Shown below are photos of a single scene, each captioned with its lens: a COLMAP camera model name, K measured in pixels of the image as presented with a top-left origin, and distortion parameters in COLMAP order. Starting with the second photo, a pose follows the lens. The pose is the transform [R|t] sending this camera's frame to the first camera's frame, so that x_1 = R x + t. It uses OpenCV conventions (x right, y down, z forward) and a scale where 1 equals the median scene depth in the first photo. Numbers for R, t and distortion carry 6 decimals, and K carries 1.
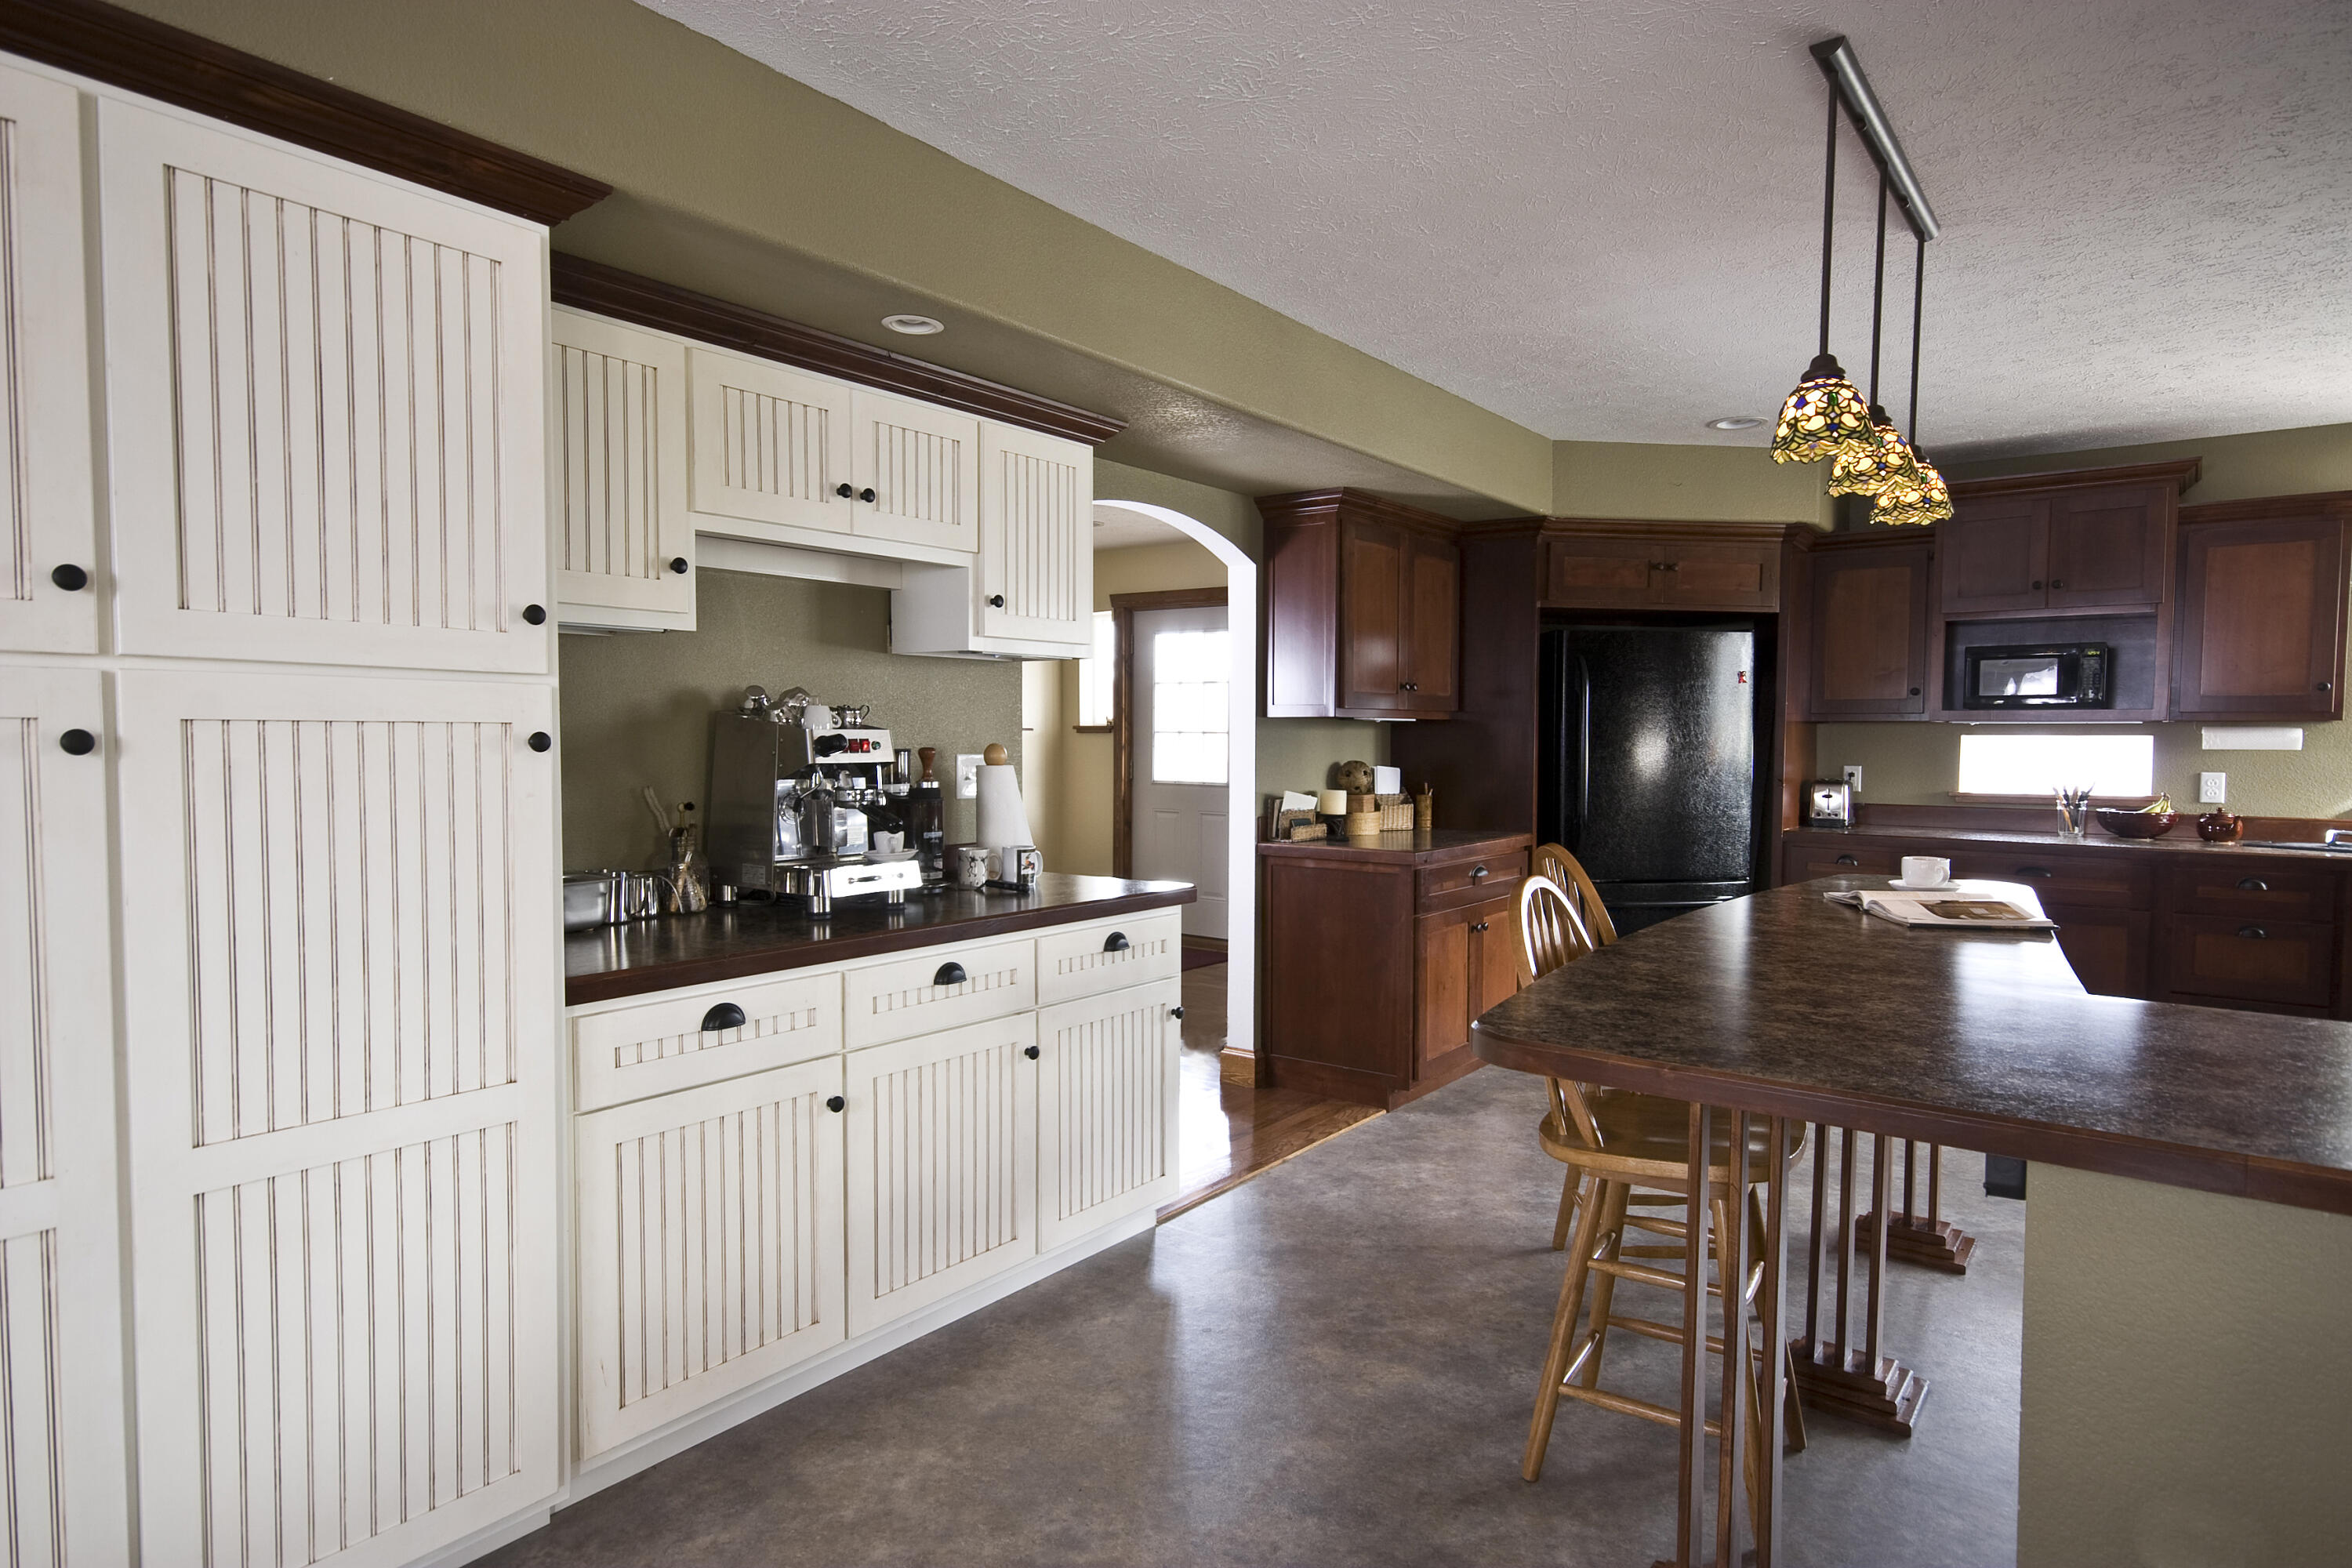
lens RADIAL K [[1325.3, 0, 1194.4], [0, 1325.3, 792.9], [0, 0, 1]] dist [0.007636, 0.010856]
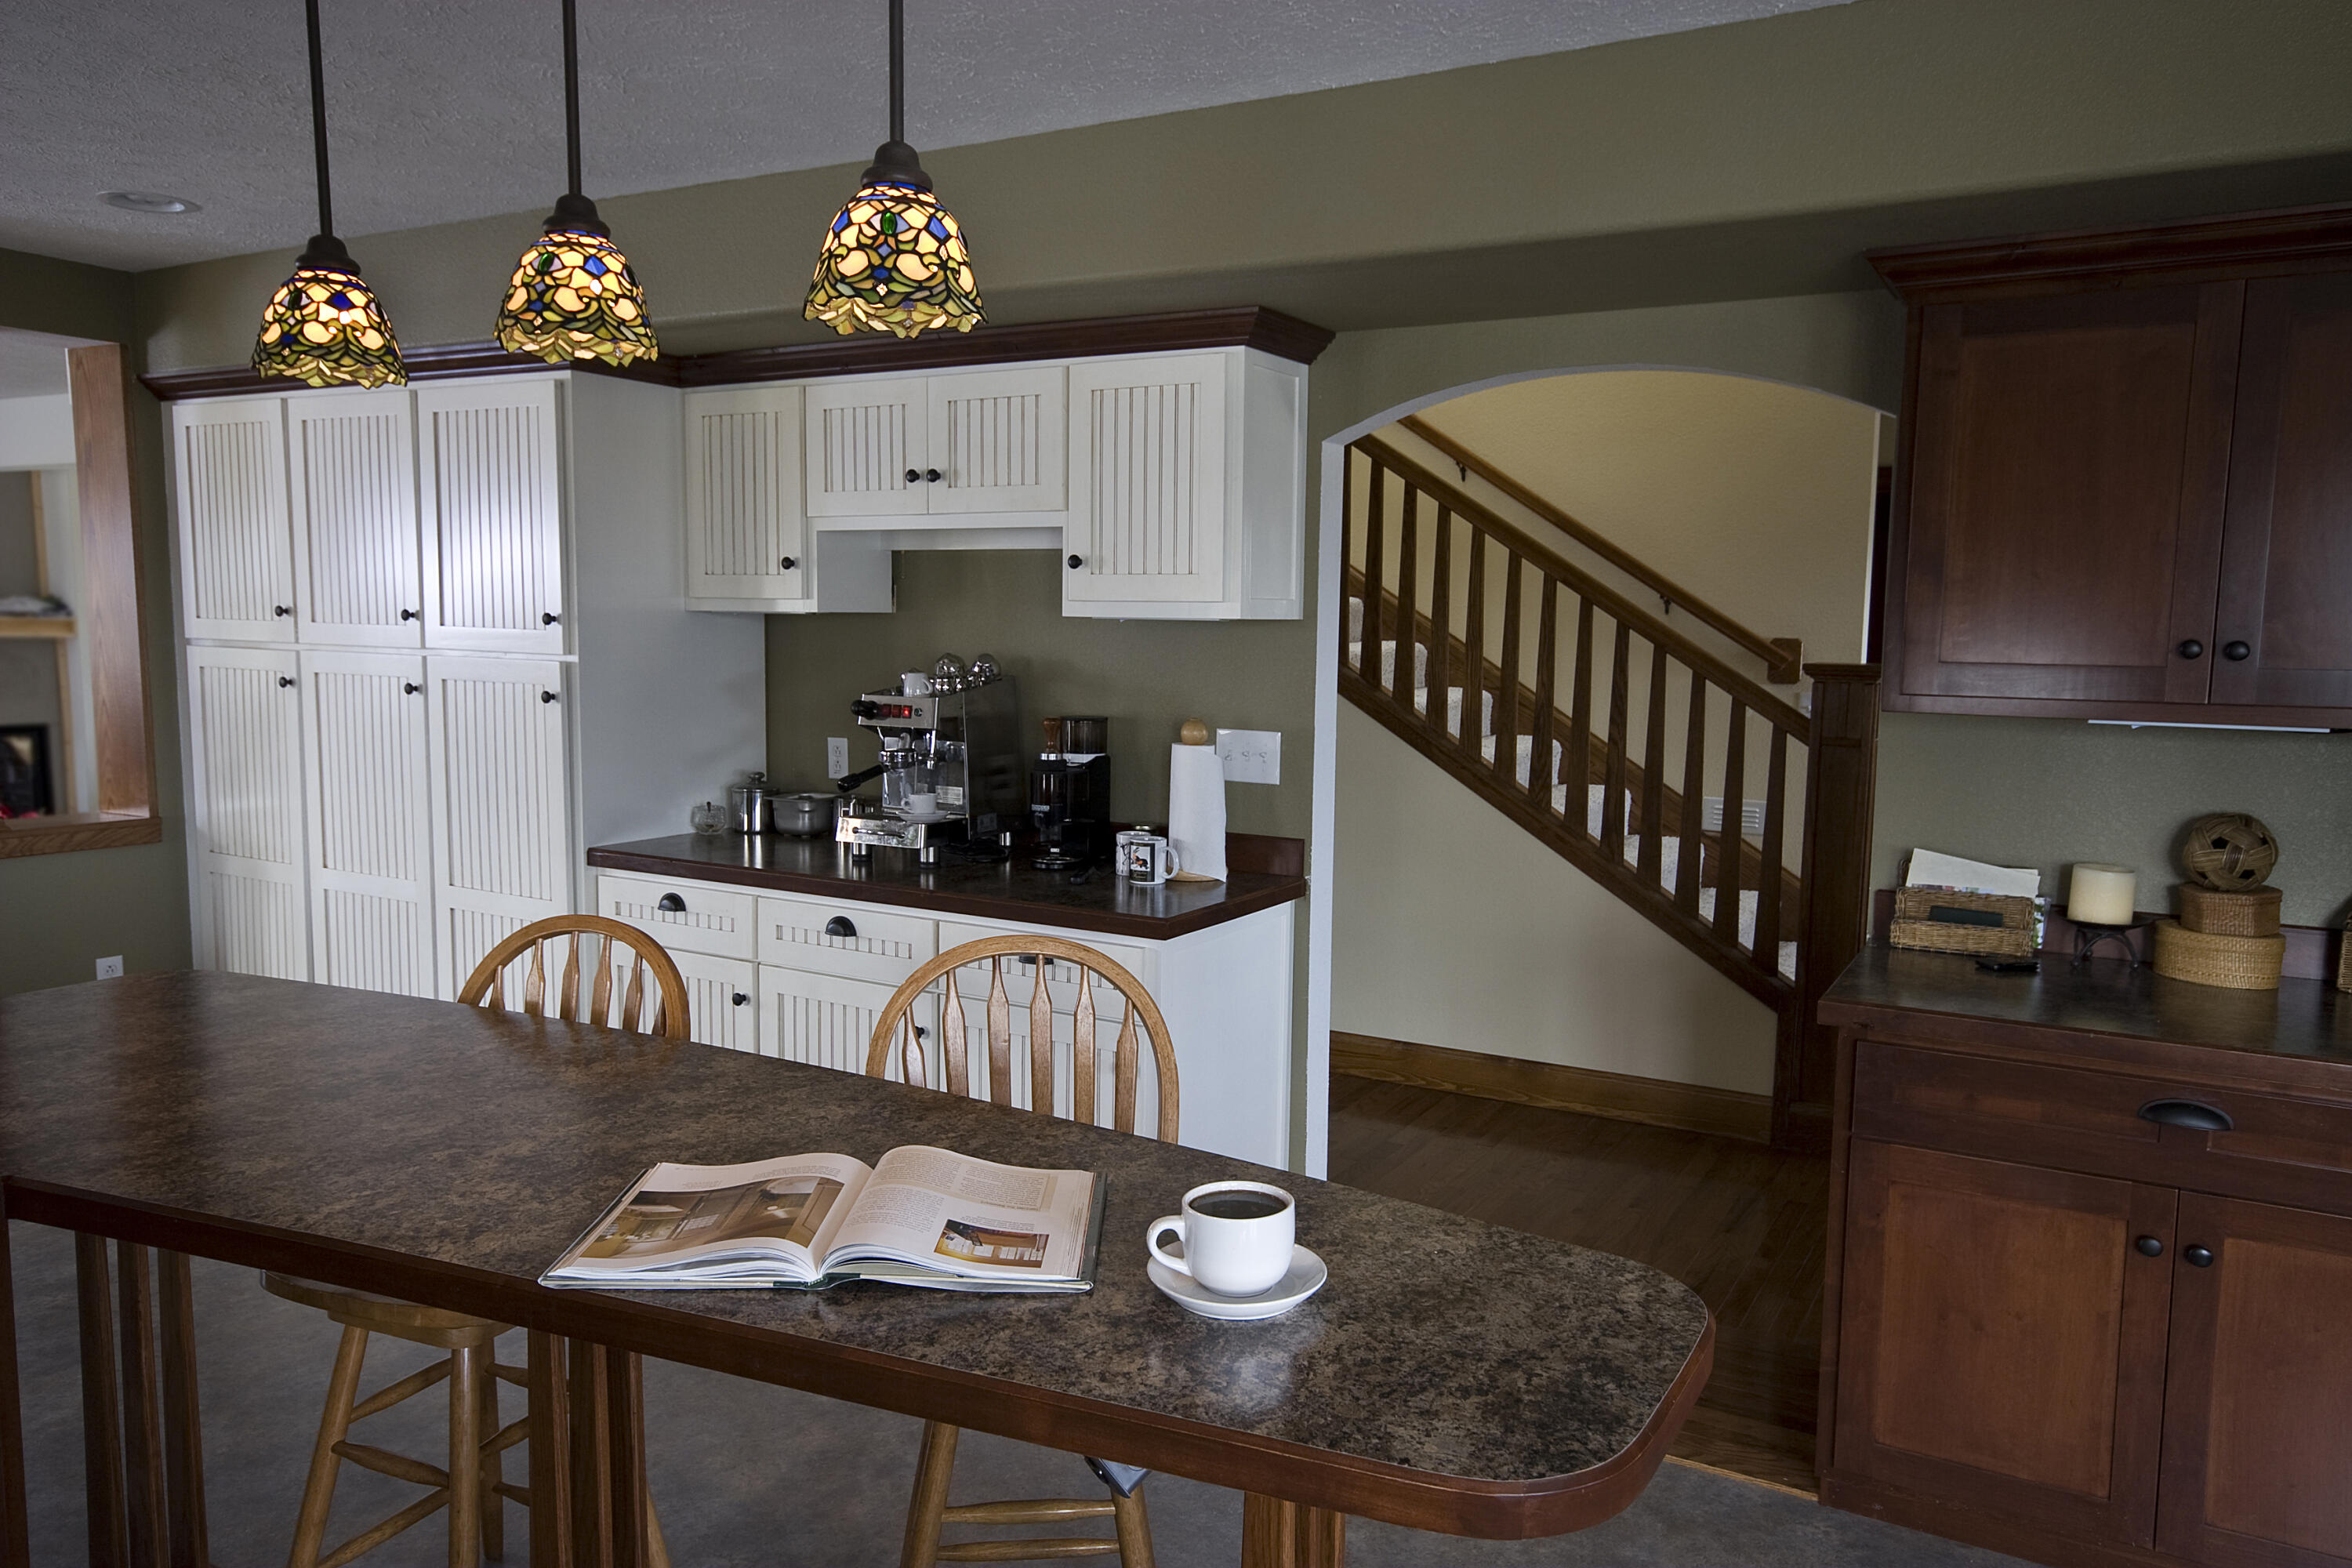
lens RADIAL K [[1622.6, 0, 1110.5], [0, 1622.6, 782.6], [0, 0, 1]] dist [0.008087, 0.001324]
pose [[0.112207, 0.099453, -0.988695, 1.089685], [-0.059578, 0.993862, 0.093211, -0.111868], [0.991897, 0.048445, 0.117443, 1.016173]]
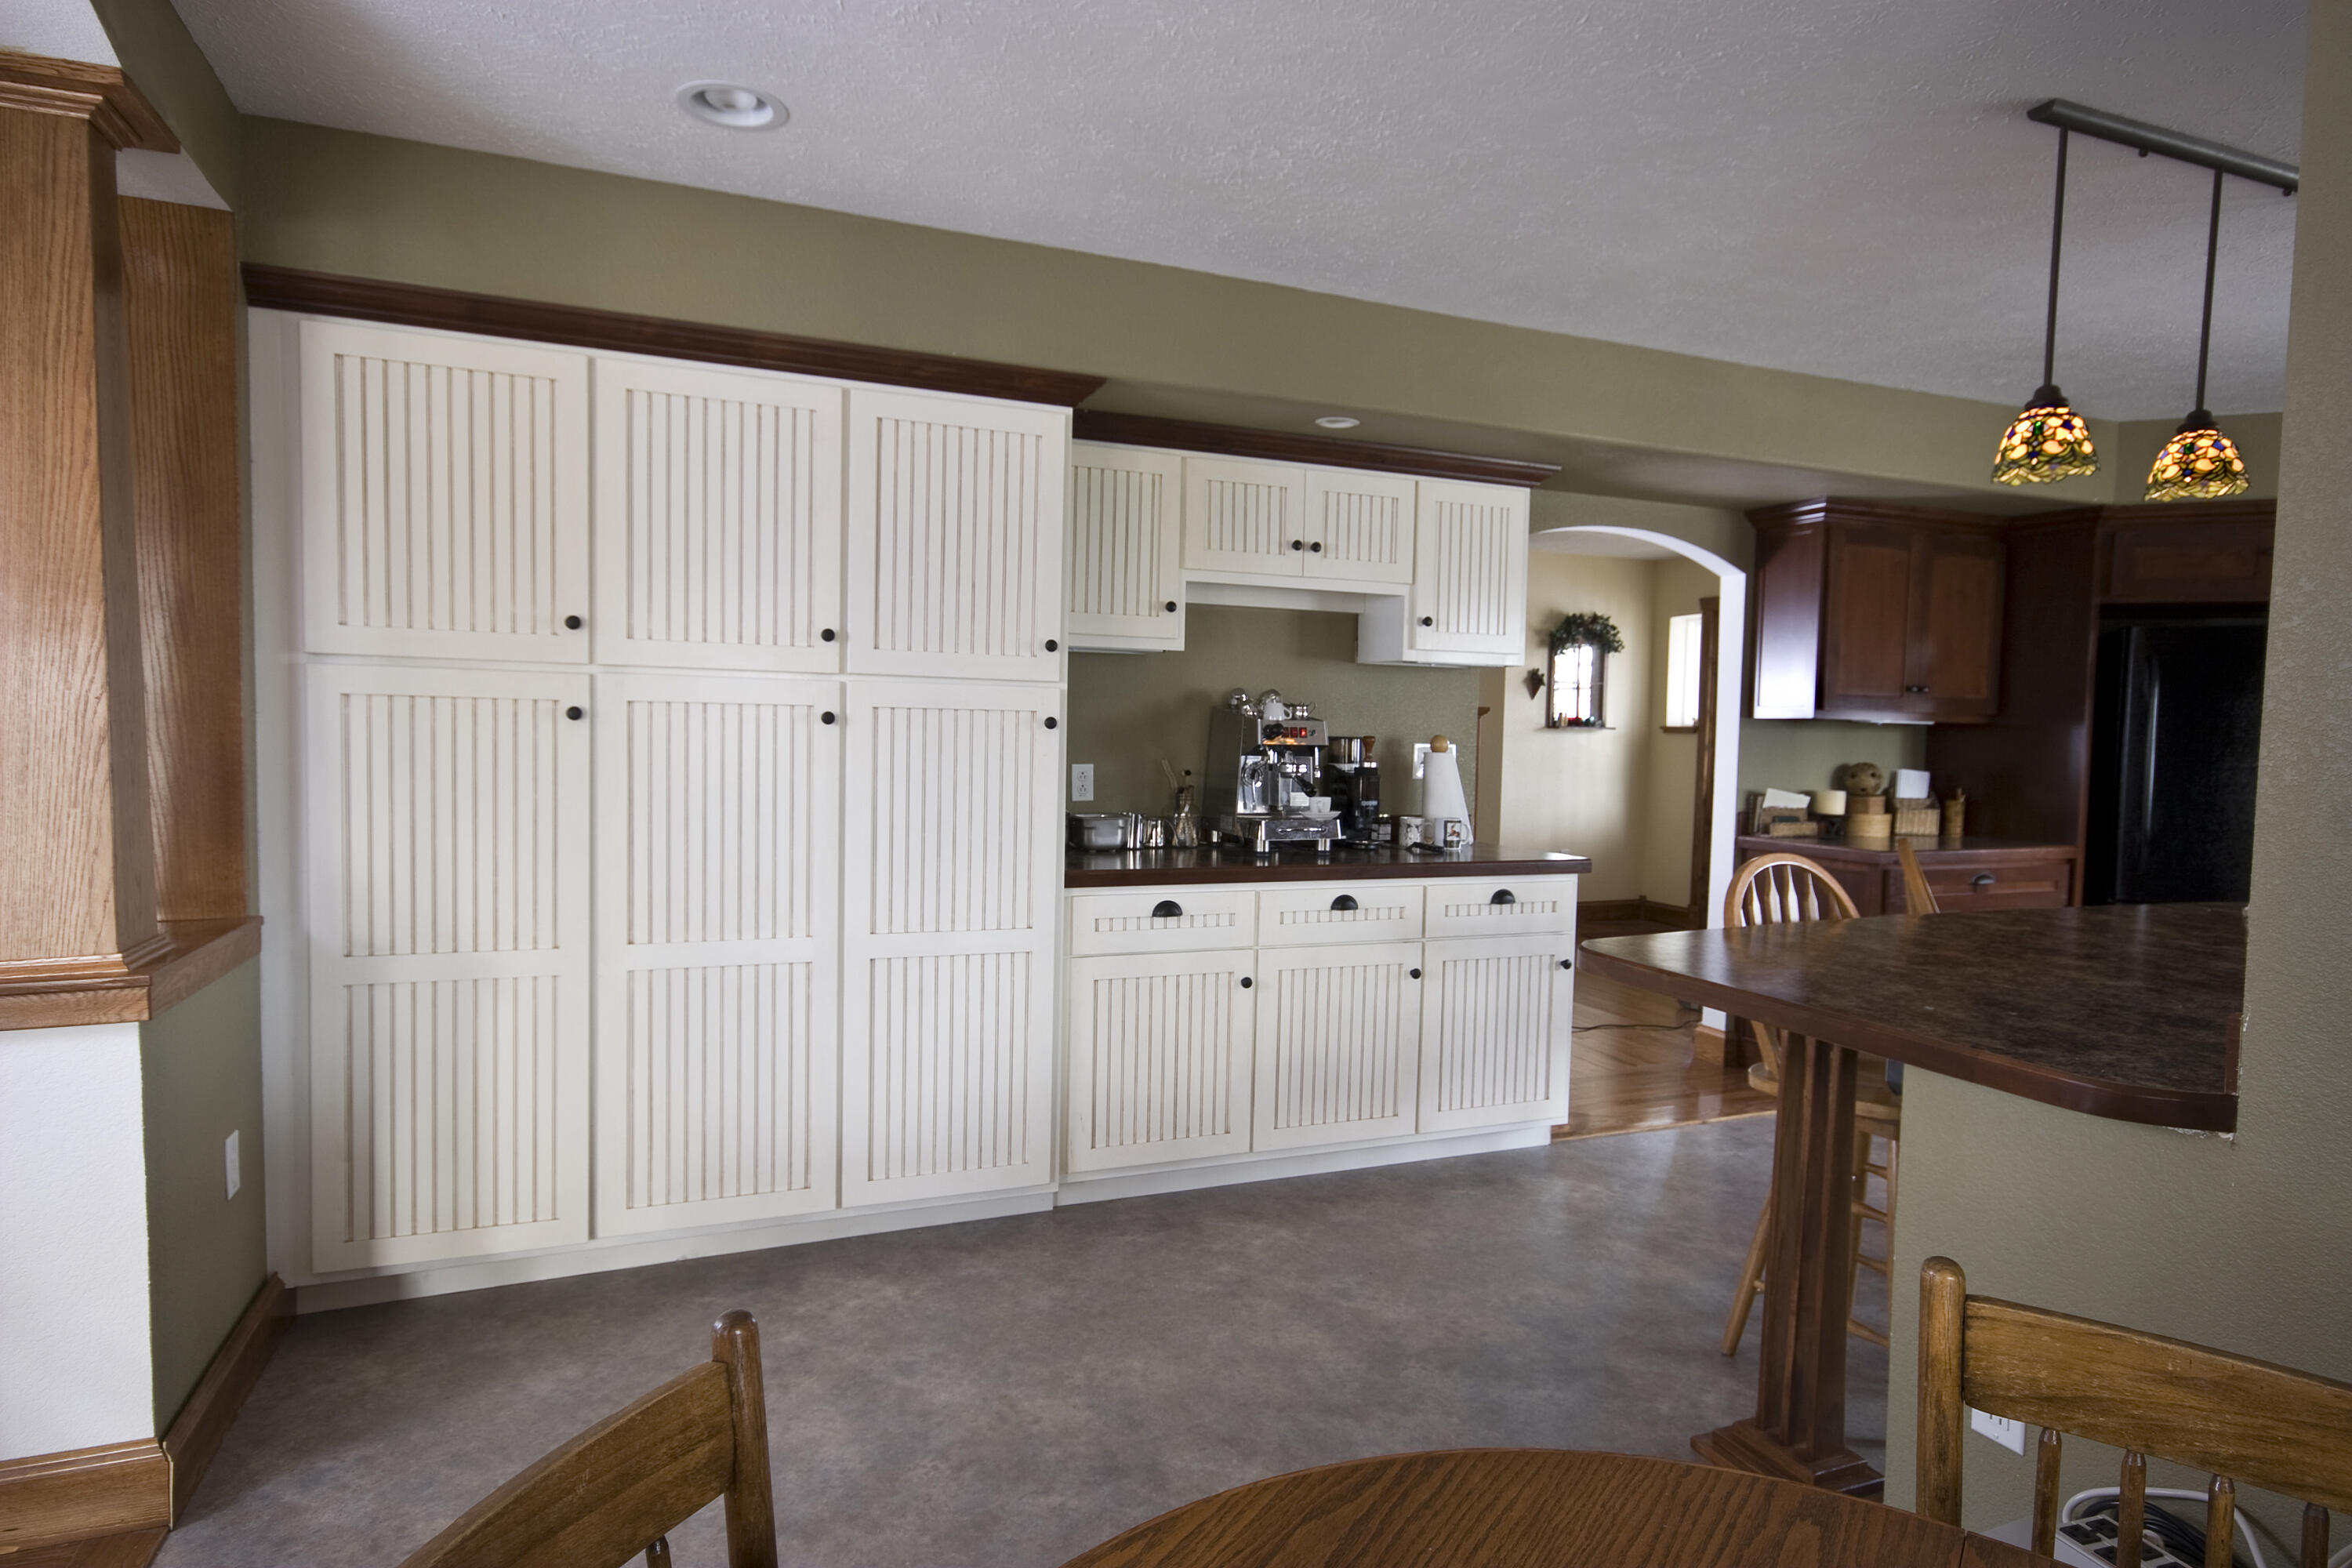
lens RADIAL K [[1325.3, 0, 1186.6], [0, 1325.3, 788.6], [0, 0, 1]] dist [0.007636, 0.010856]
pose [[0.860796, 0.039522, -0.507413, 0.340554], [-0.041530, 0.999110, 0.007368, 0.016671], [0.507252, 0.014730, 0.861672, -0.229654]]
